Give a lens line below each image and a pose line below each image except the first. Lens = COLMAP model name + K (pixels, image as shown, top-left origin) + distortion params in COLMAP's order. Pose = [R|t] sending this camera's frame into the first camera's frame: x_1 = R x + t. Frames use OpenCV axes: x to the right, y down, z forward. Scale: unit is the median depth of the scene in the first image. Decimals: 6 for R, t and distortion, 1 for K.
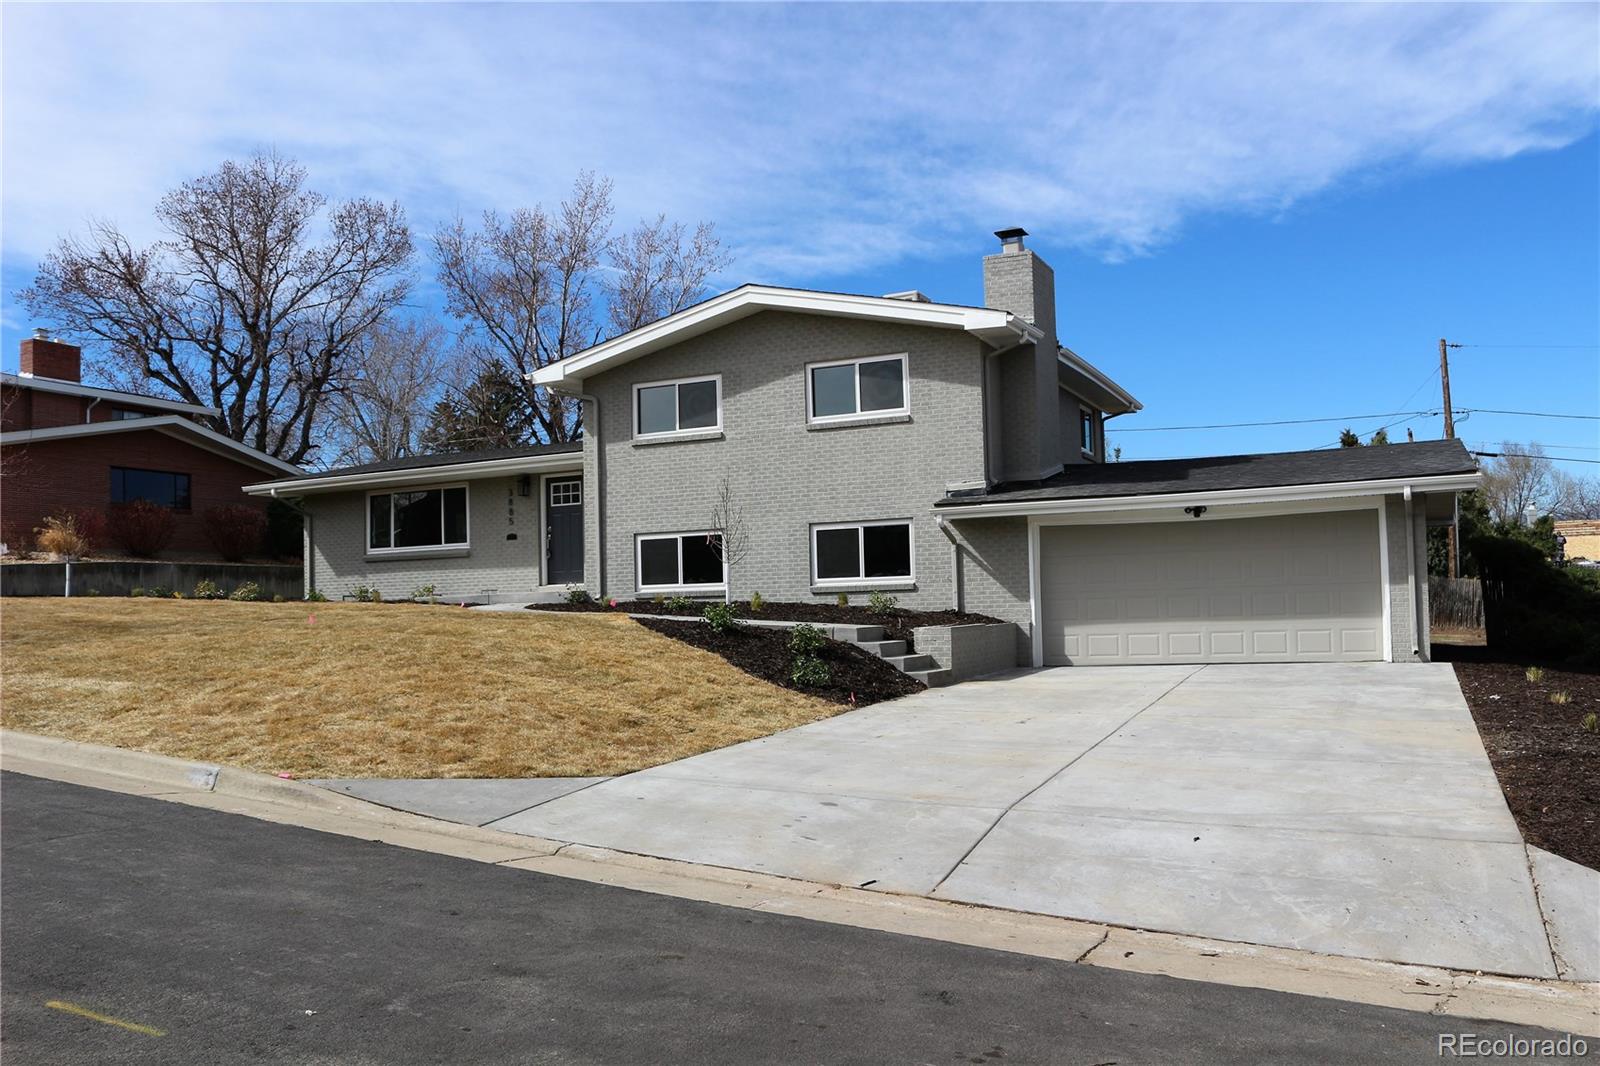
lens RADIAL K [[1320.7, 0, 776.7], [0, 1320.7, 542.2], [0, 0, 1]] dist [-0.133516, 0.102421]
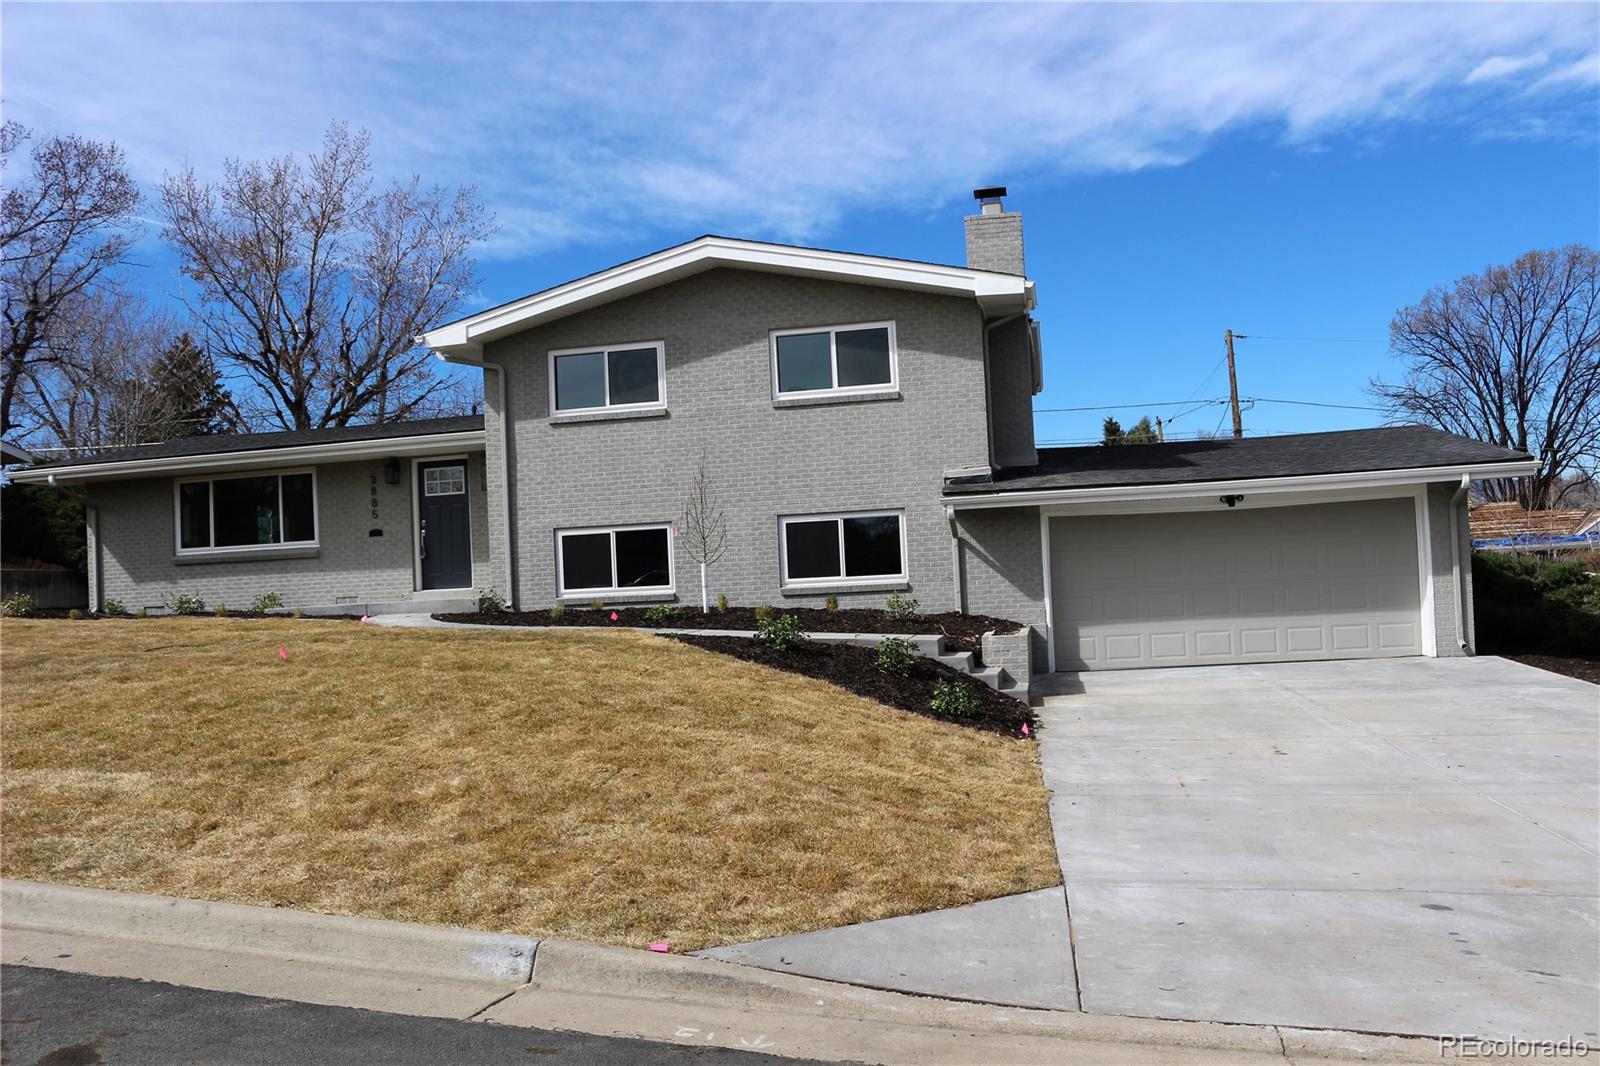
lens RADIAL K [[1320.7, 0, 776.7], [0, 1320.7, 542.2], [0, 0, 1]] dist [-0.133516, 0.102421]
pose [[0.968554, -0.011057, 0.248558, -0.185004], [0.008683, 0.999906, 0.010648, -0.005458], [-0.248652, -0.008155, 0.968559, 0.155786]]
